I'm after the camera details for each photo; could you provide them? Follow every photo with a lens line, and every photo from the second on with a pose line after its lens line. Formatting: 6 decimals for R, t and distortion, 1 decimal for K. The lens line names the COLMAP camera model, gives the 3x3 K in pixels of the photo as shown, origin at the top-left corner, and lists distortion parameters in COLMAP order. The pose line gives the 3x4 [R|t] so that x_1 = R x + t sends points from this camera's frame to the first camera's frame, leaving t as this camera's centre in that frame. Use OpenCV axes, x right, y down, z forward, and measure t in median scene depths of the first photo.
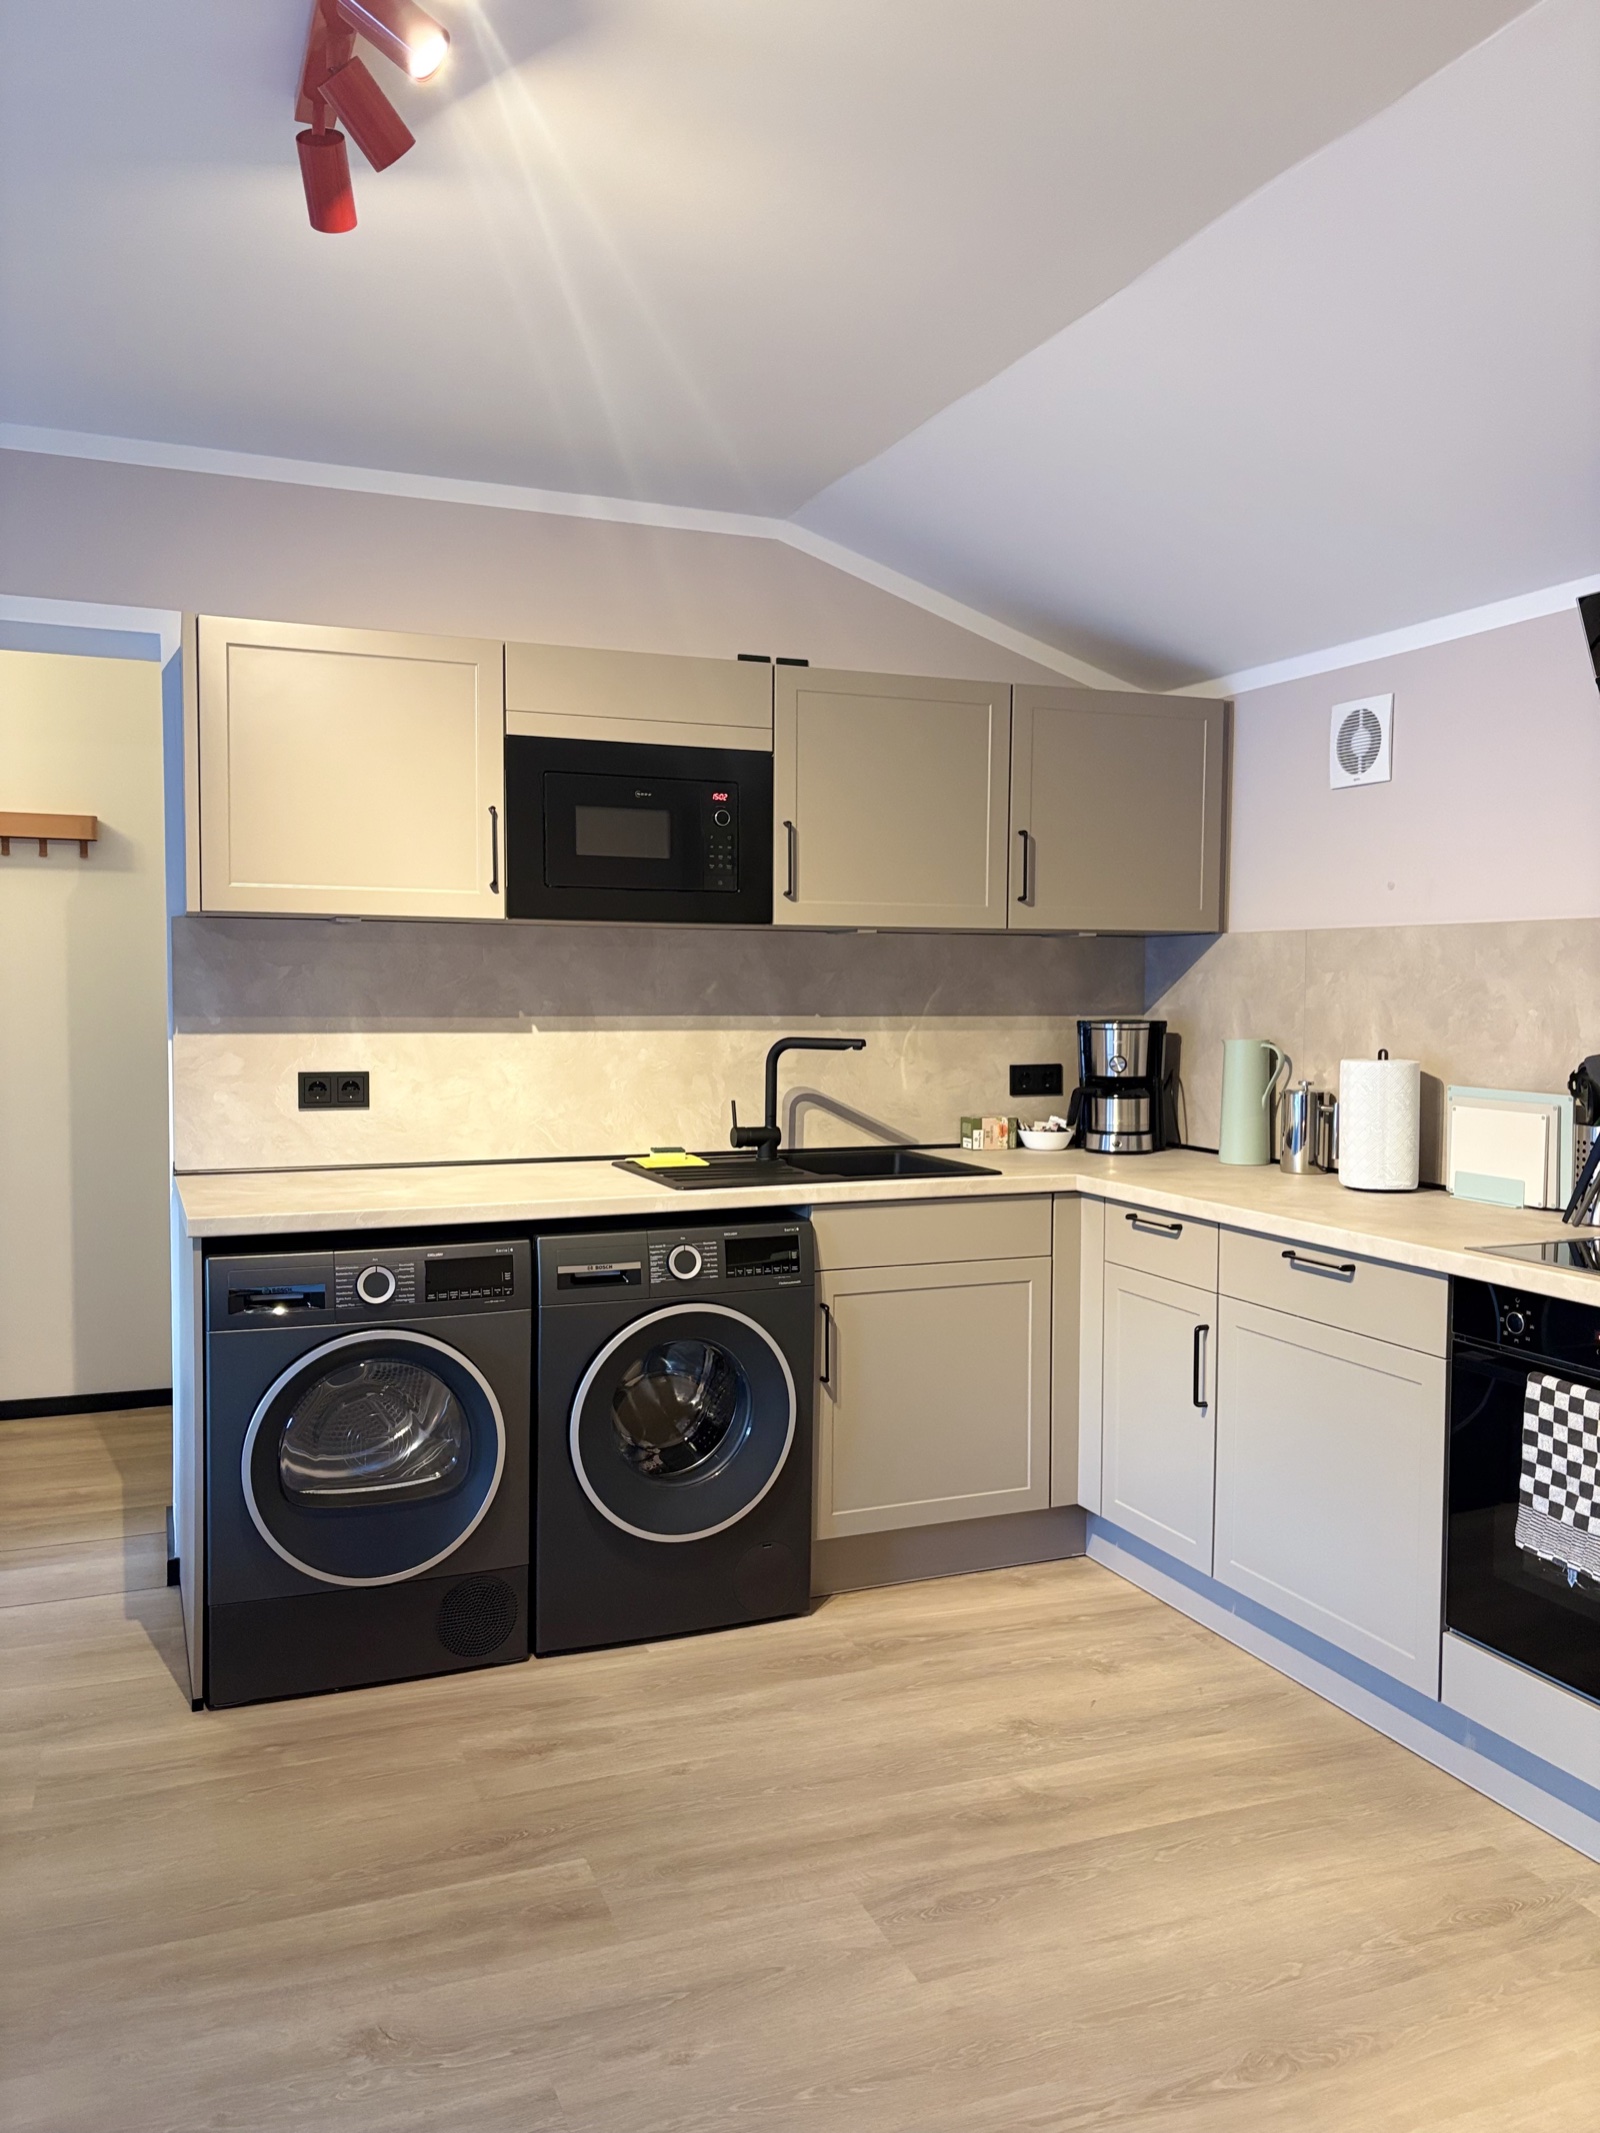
lens RADIAL K [[1639.9, 0, 800.0], [0, 1639.9, 1066.5], [0, 0, 1]] dist [-0.002833, -0.002106]
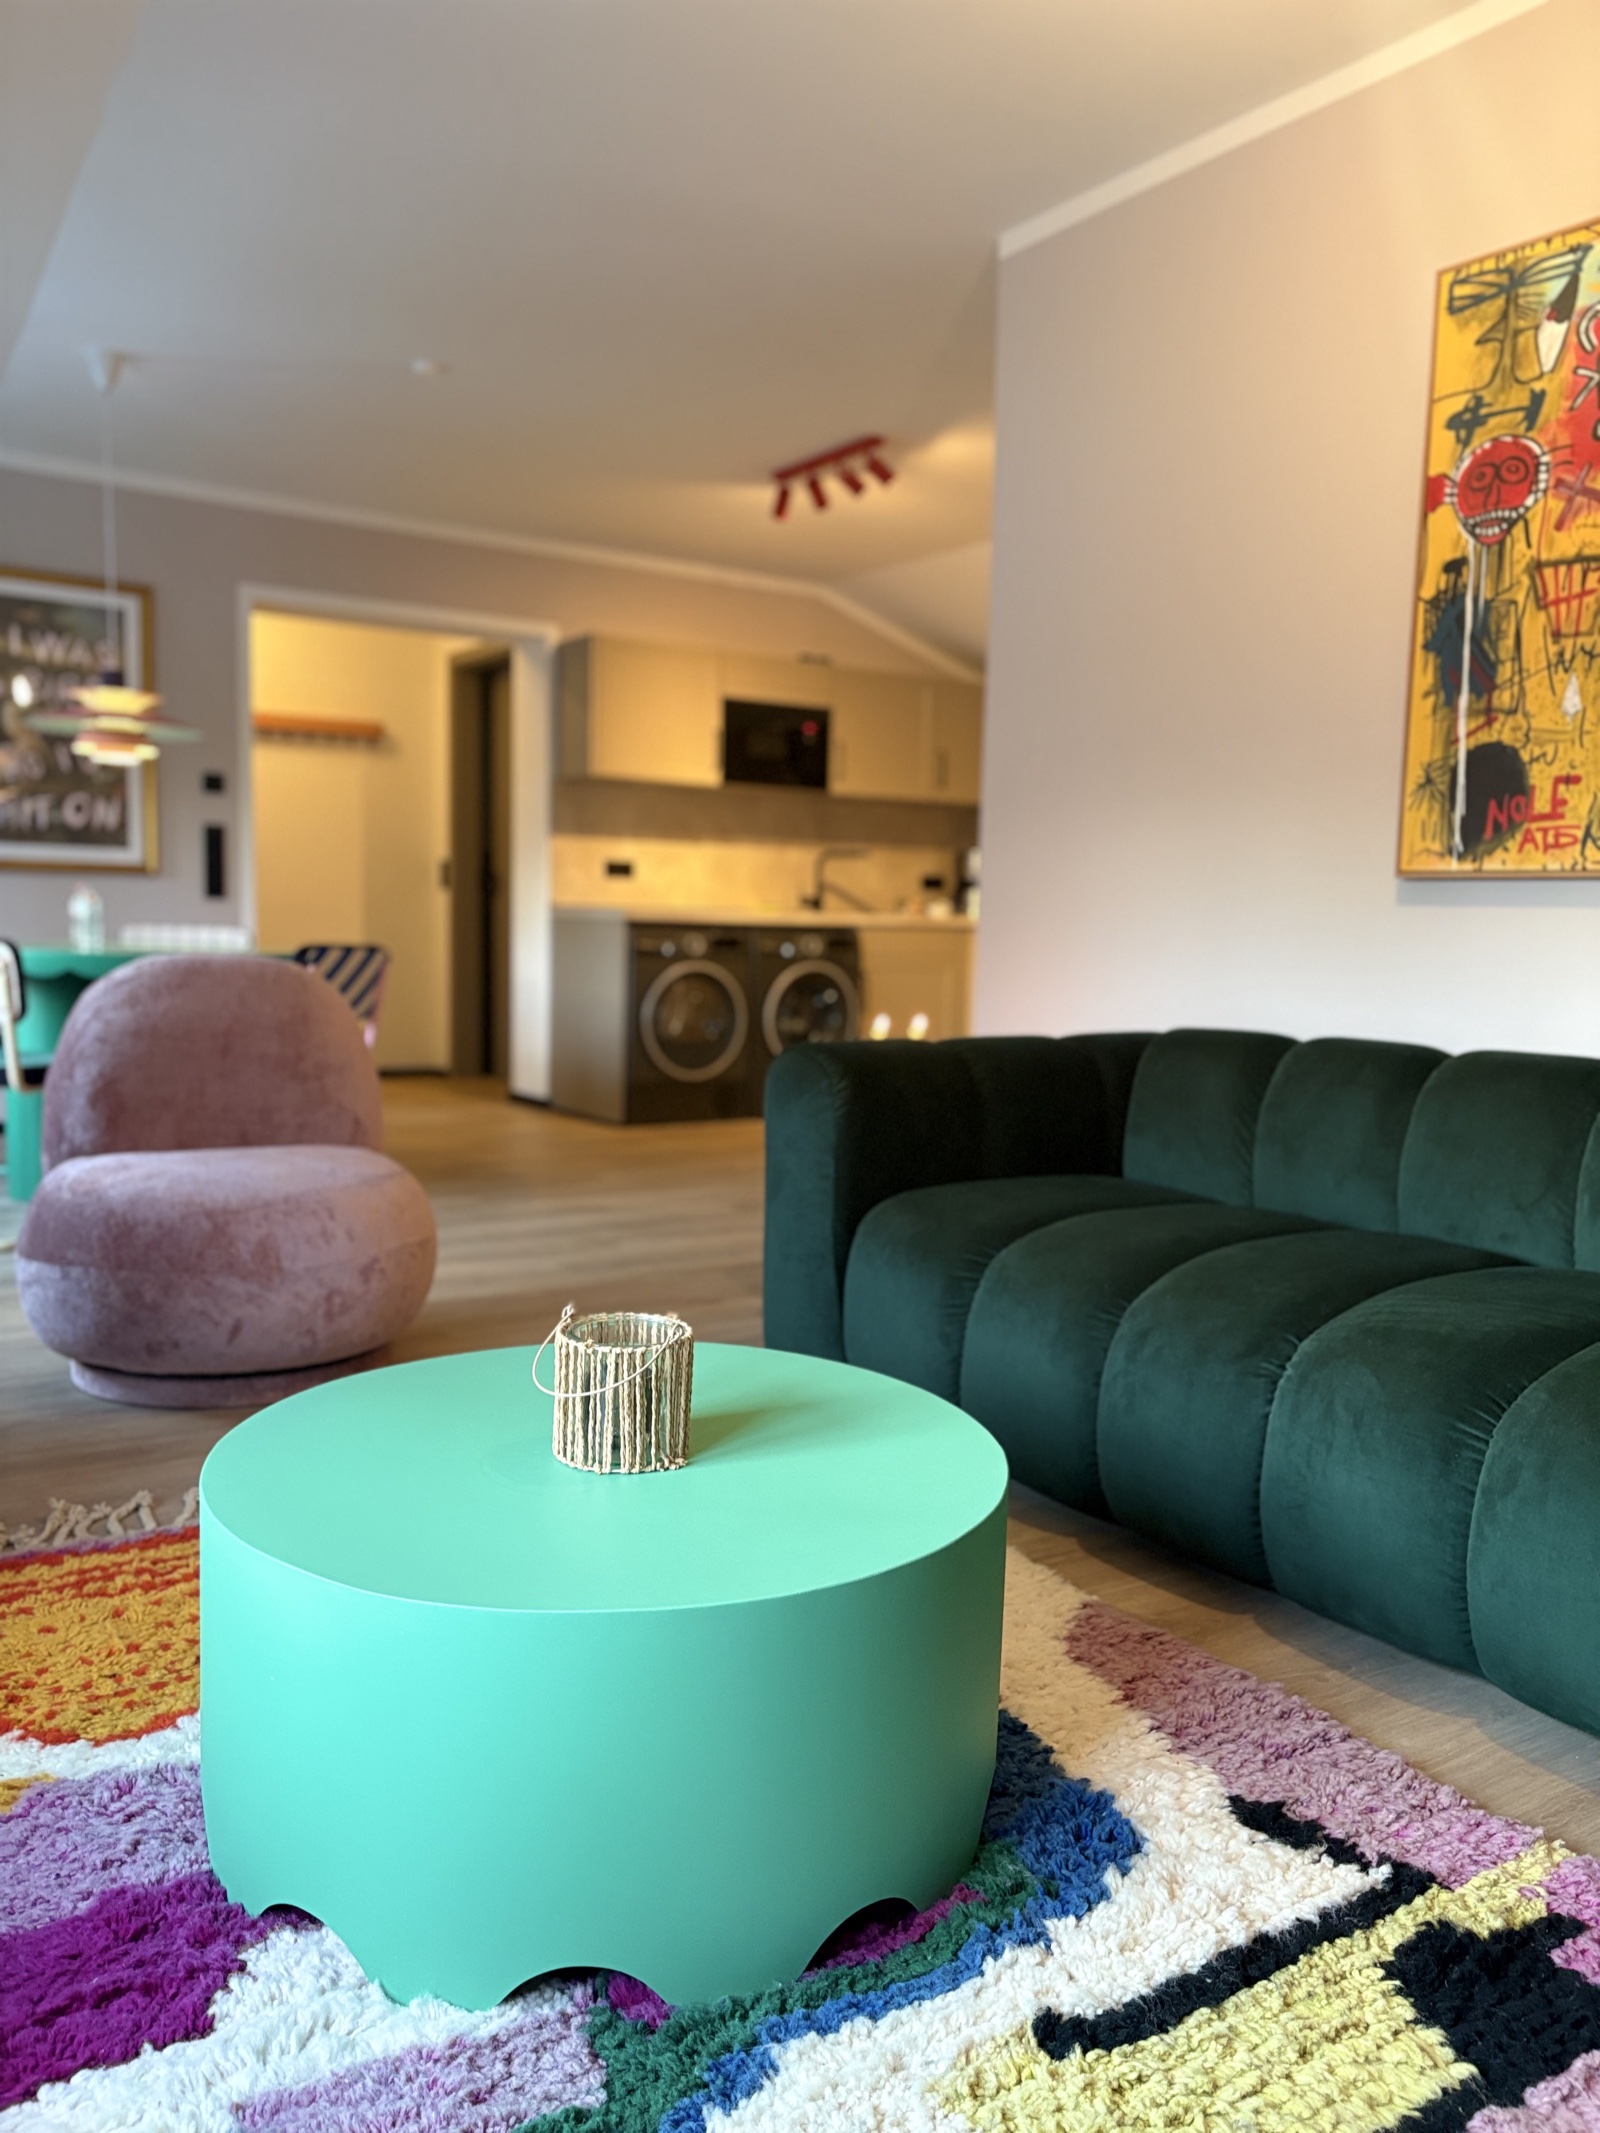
lens RADIAL K [[1569.3, 0, 800.0], [0, 1569.3, 1066.5], [0, 0, 1]] dist [0.001631, -0.008137]
pose [[0.977761, -0.001190, 0.209720, -0.489428], [-0.011332, 0.998223, 0.058500, 0.145892], [-0.209417, -0.059576, 0.976010, -0.975237]]
